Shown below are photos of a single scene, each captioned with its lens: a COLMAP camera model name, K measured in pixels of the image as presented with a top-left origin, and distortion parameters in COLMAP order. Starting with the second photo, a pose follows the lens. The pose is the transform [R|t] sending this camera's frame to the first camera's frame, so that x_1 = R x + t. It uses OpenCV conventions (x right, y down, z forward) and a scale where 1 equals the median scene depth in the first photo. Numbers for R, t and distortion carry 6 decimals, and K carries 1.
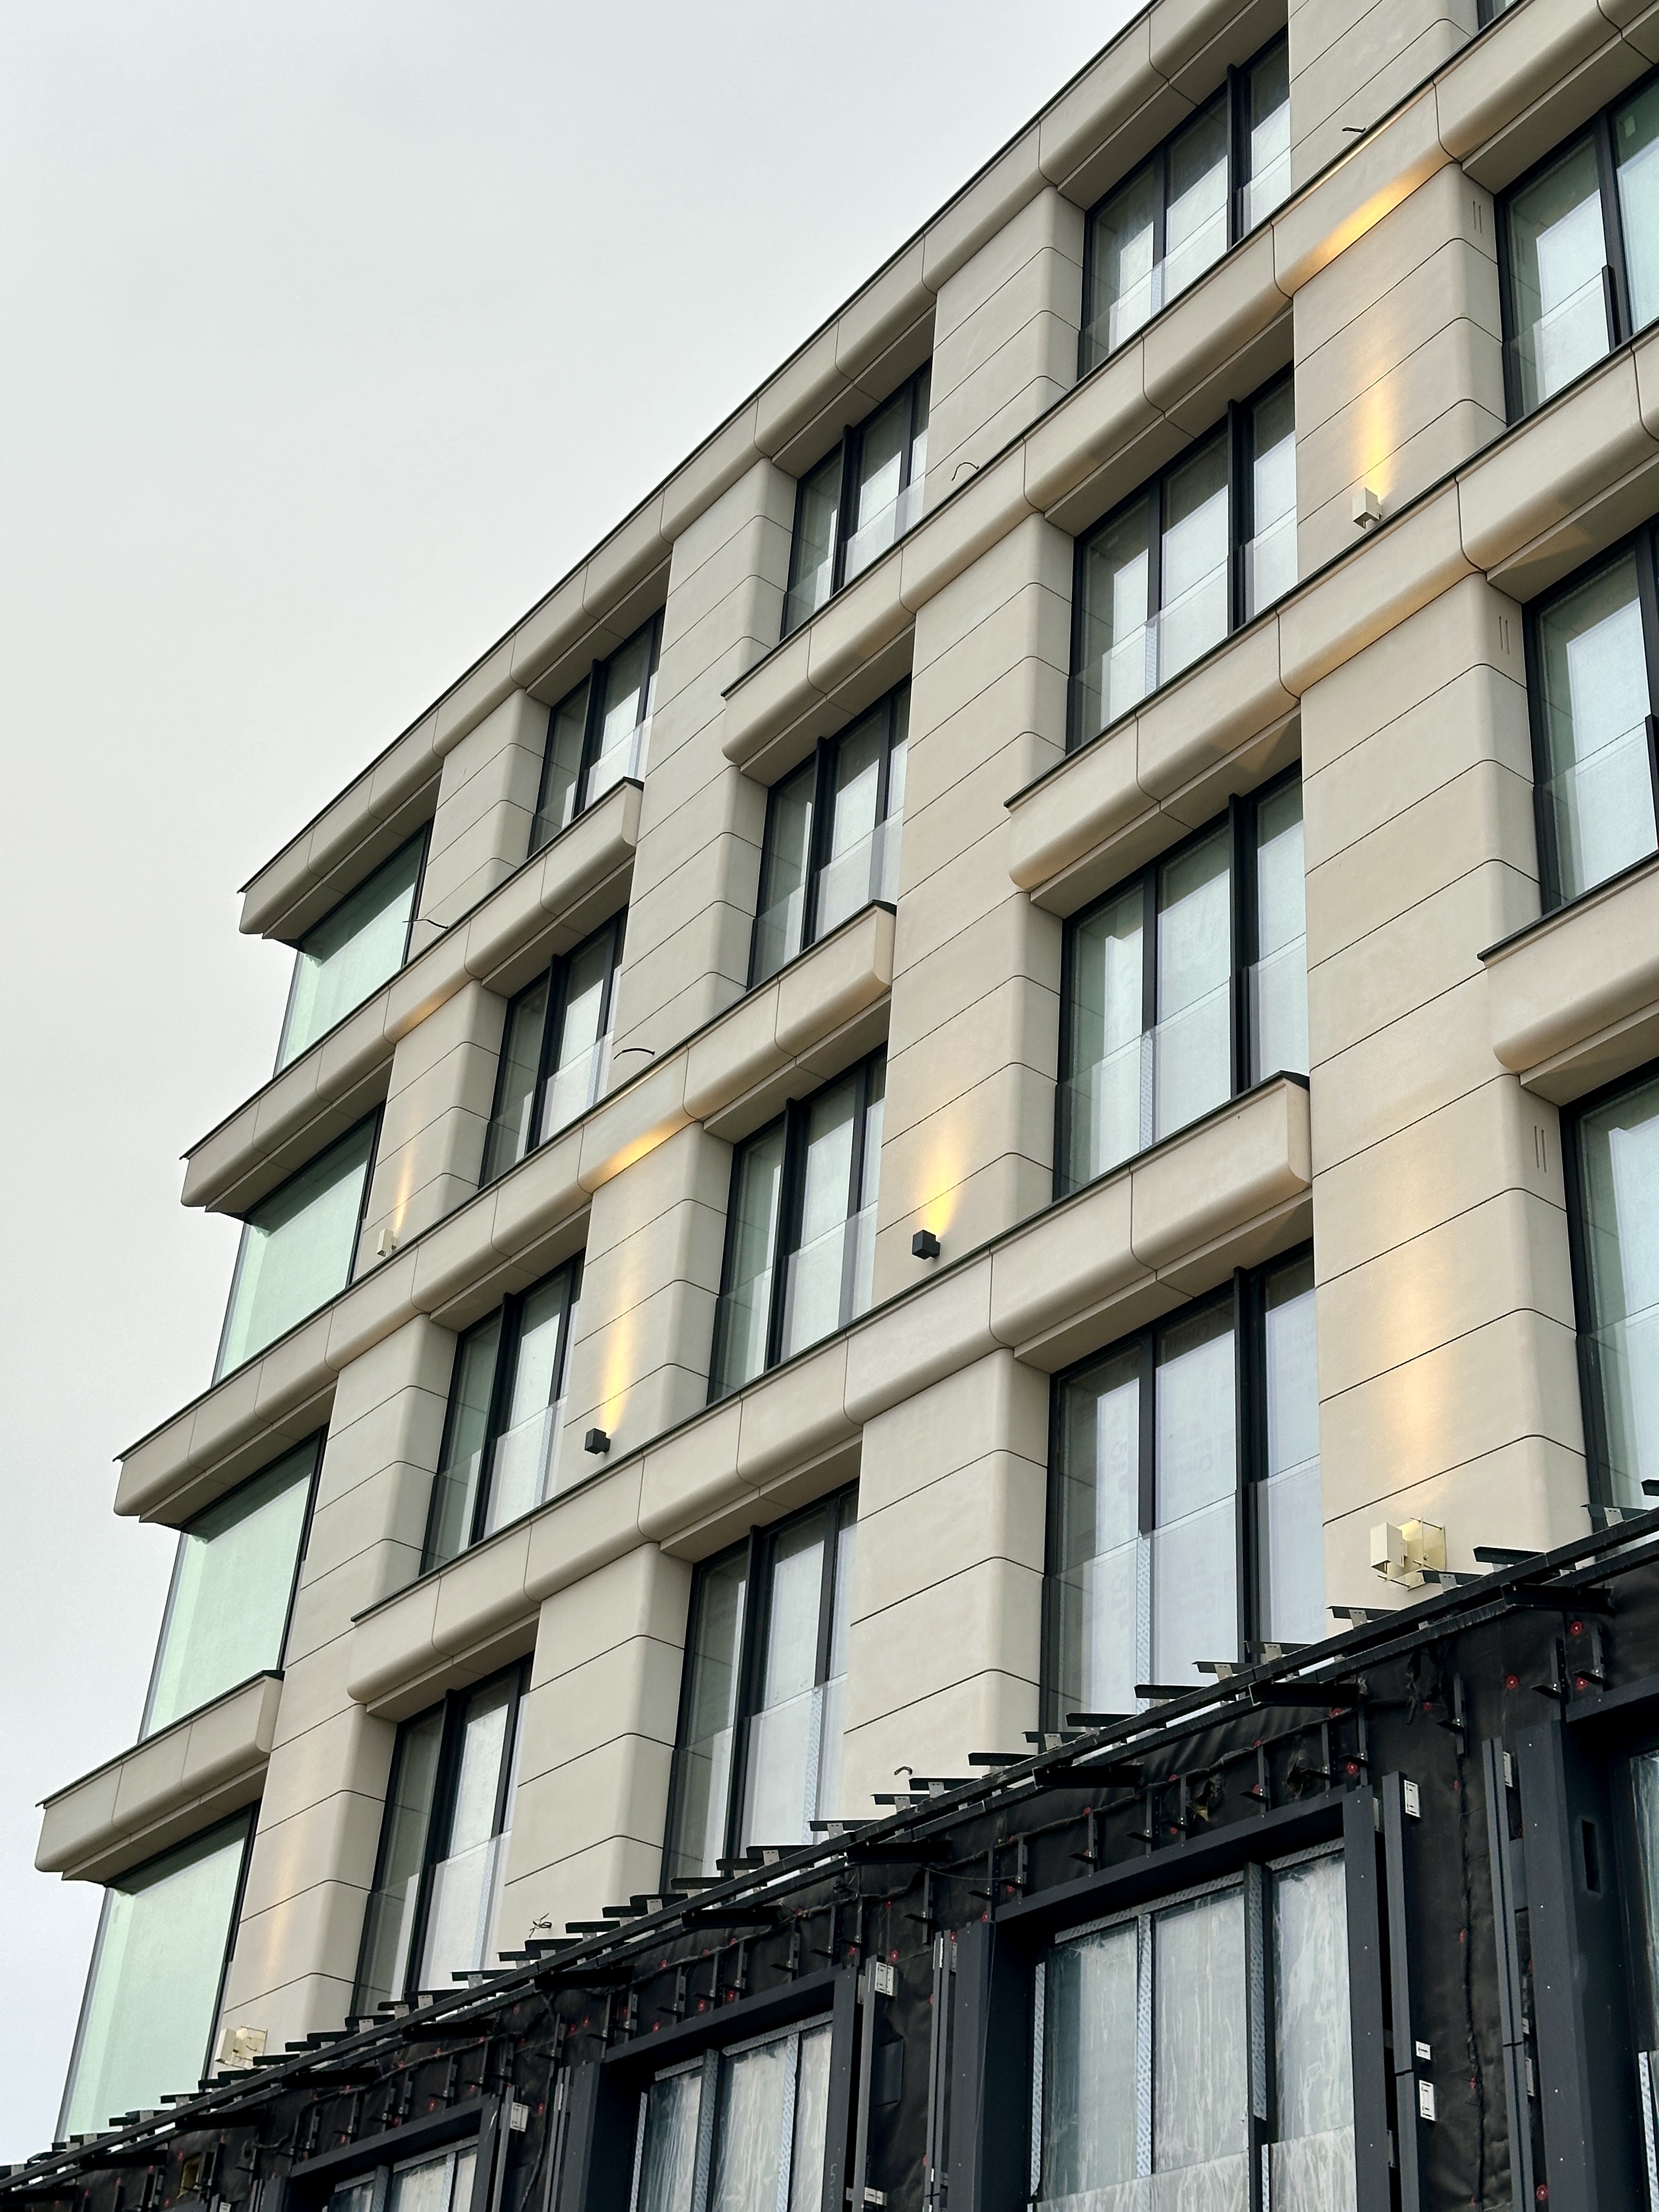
lens RADIAL K [[3059.0, 0, 838.1], [0, 3059.0, 1121.4], [0, 0, 1]] dist [0.158847, -0.225411]
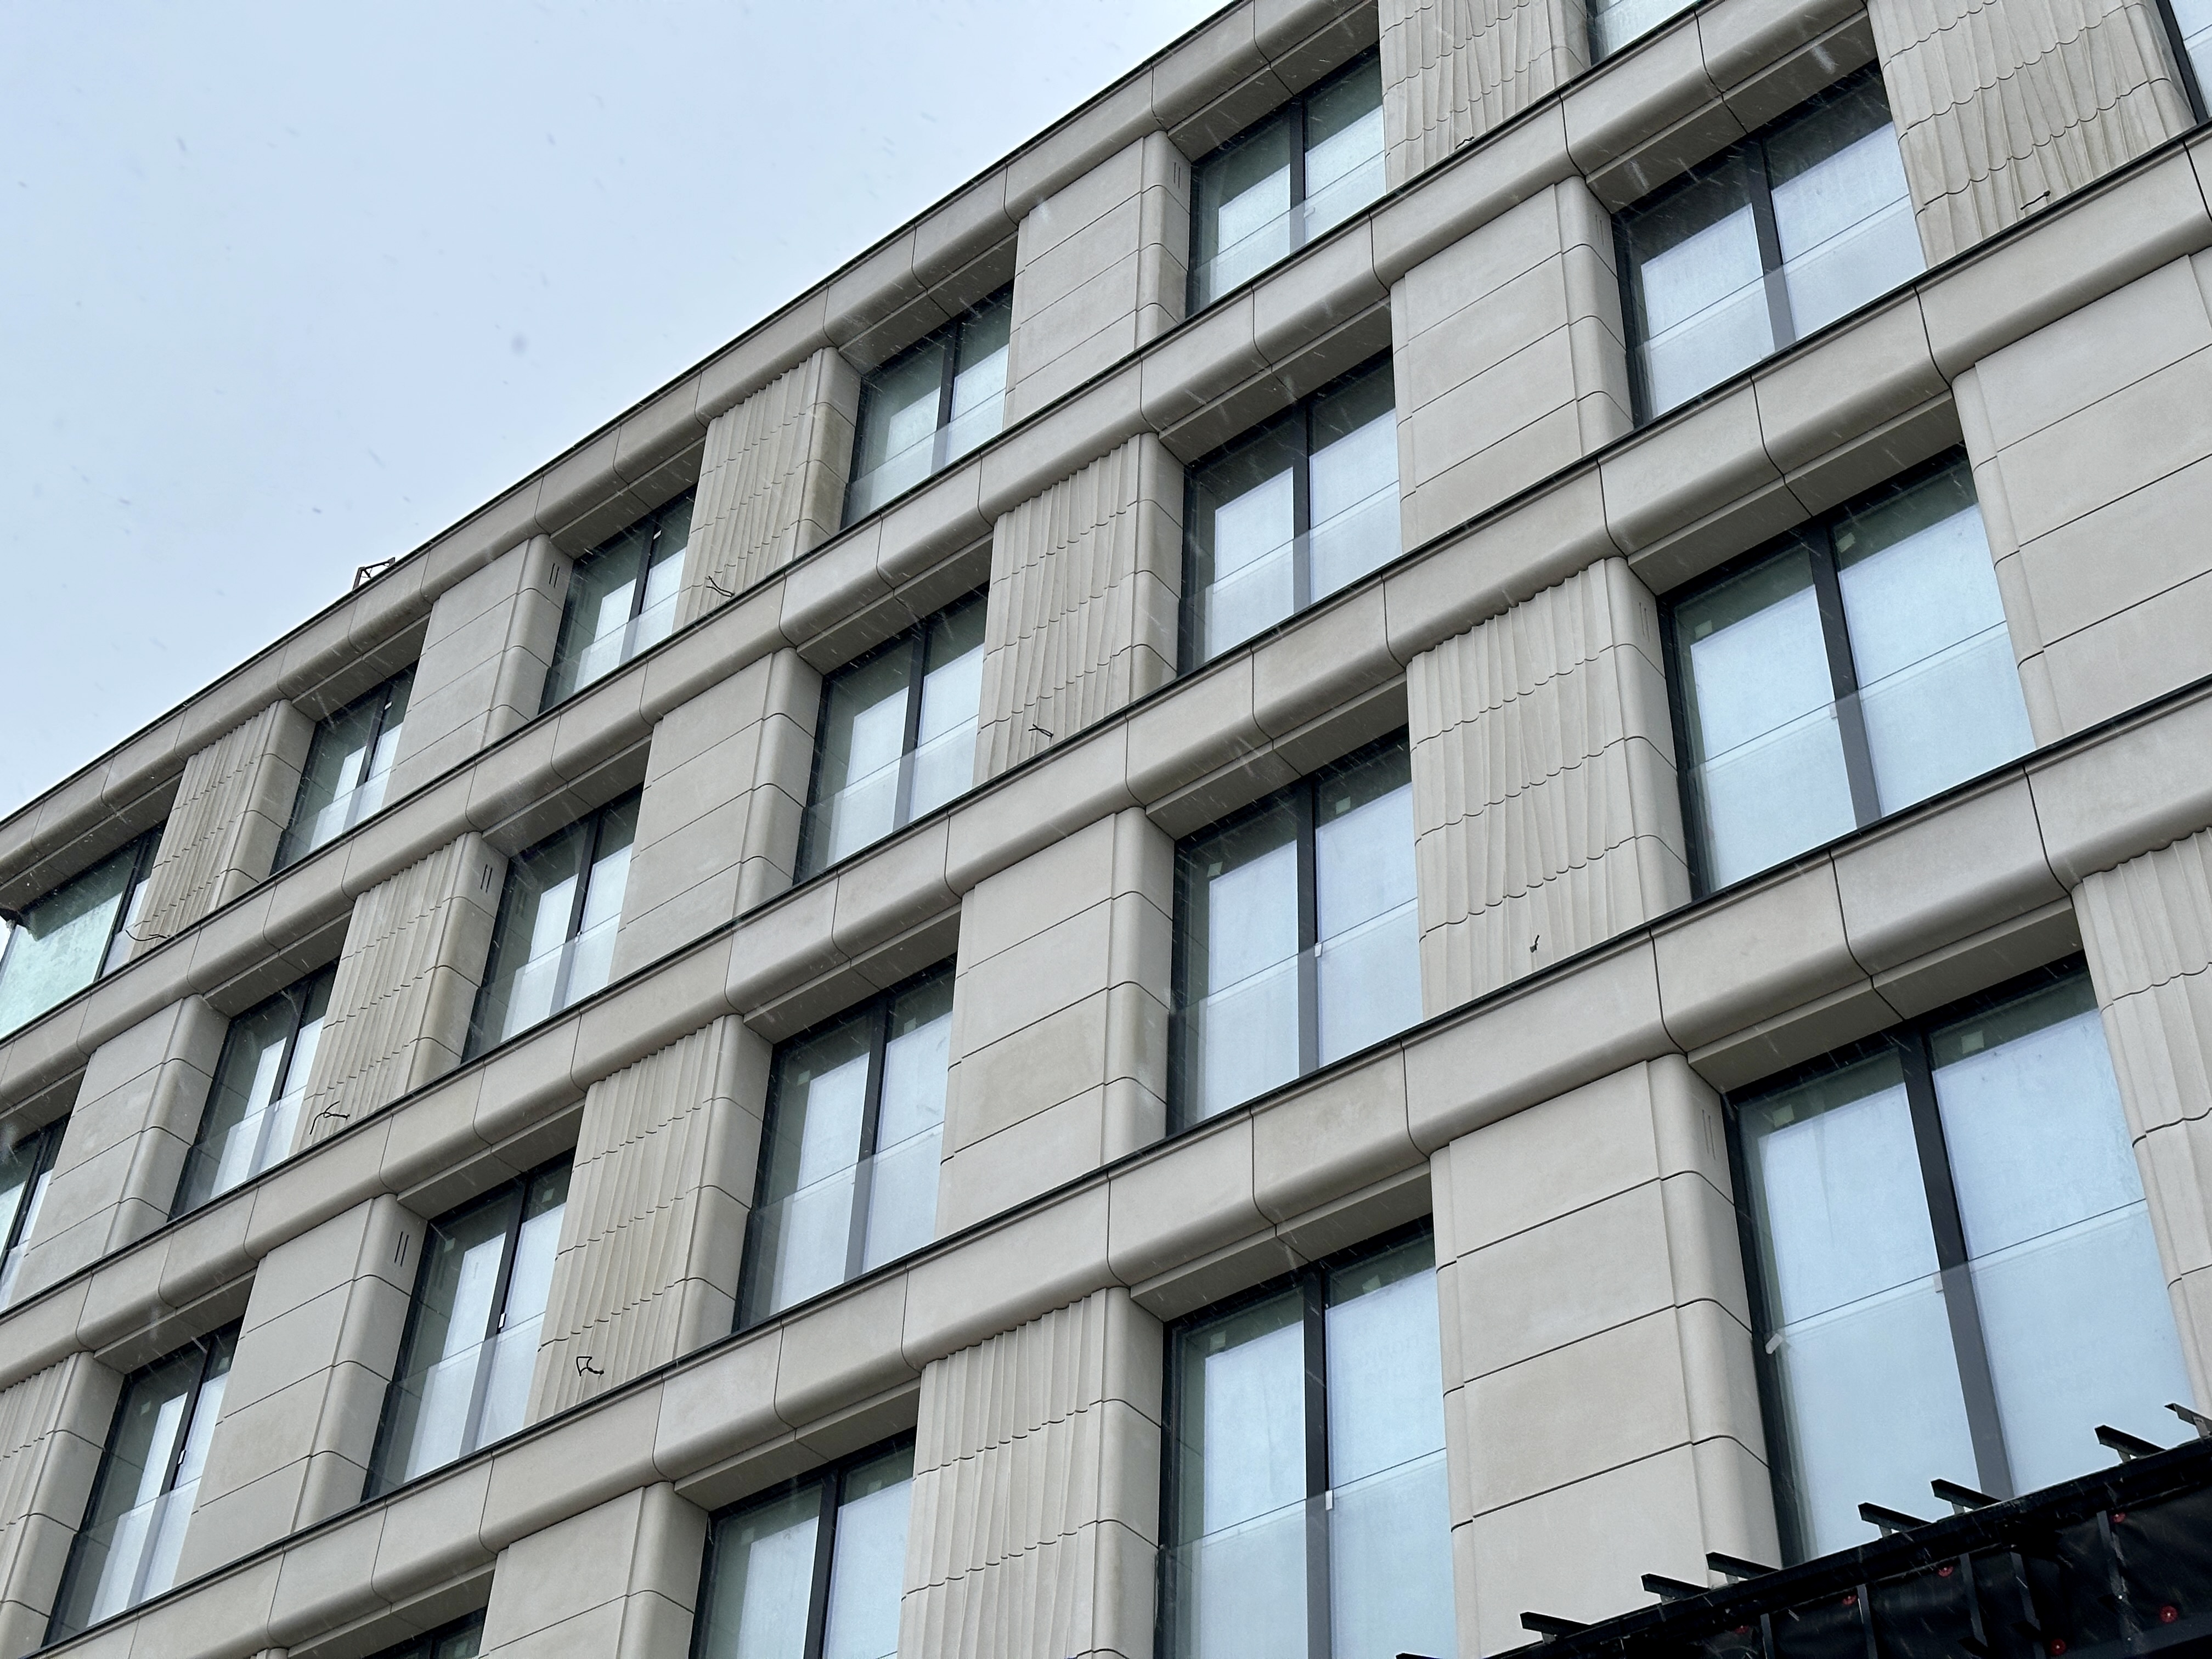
lens RADIAL K [[3012.2, 0, 1107.3], [0, 3012.2, 941.4], [0, 0, 1]] dist [0.078685, -0.056471]
pose [[0.966331, 0.136808, 0.217919, -0.115706], [-0.107585, 0.984177, -0.140786, 0.077035], [-0.233732, 0.112601, 0.965759, 0.130228]]
